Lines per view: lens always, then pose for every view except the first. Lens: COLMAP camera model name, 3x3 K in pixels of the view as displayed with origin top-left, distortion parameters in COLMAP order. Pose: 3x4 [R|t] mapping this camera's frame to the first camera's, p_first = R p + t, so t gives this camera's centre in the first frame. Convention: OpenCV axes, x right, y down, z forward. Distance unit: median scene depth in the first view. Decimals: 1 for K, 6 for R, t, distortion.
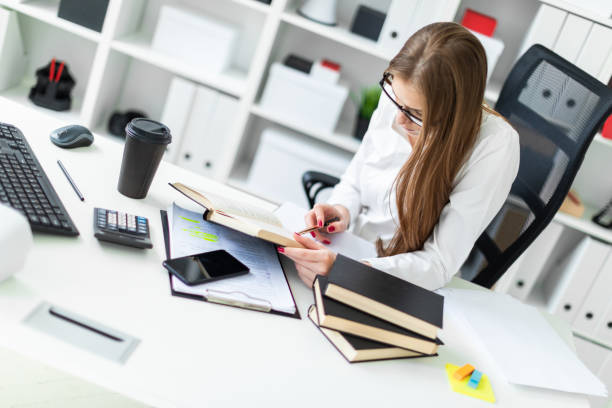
lens RADIAL K [[906.5, 0, 306.0], [0, 906.5, 204.0], [0, 0, 1]] dist [0.002290, 0.019207]
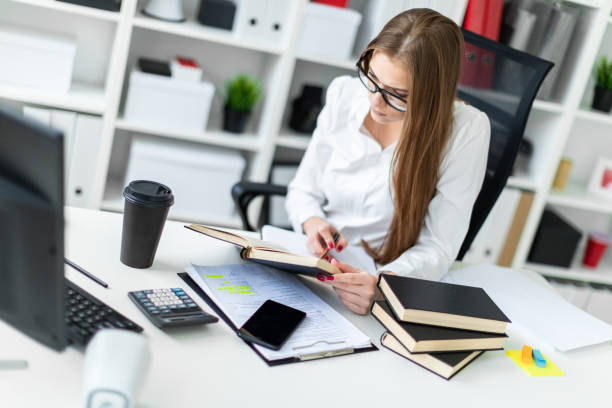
lens RADIAL K [[906.5, 0, 306.0], [0, 906.5, 204.0], [0, 0, 1]] dist [0.002290, 0.019207]
pose [[0.919108, -0.228692, 0.320843, -0.312081], [0.205478, 0.973020, 0.104929, -0.129216], [-0.336183, -0.030515, 0.941302, 0.079464]]
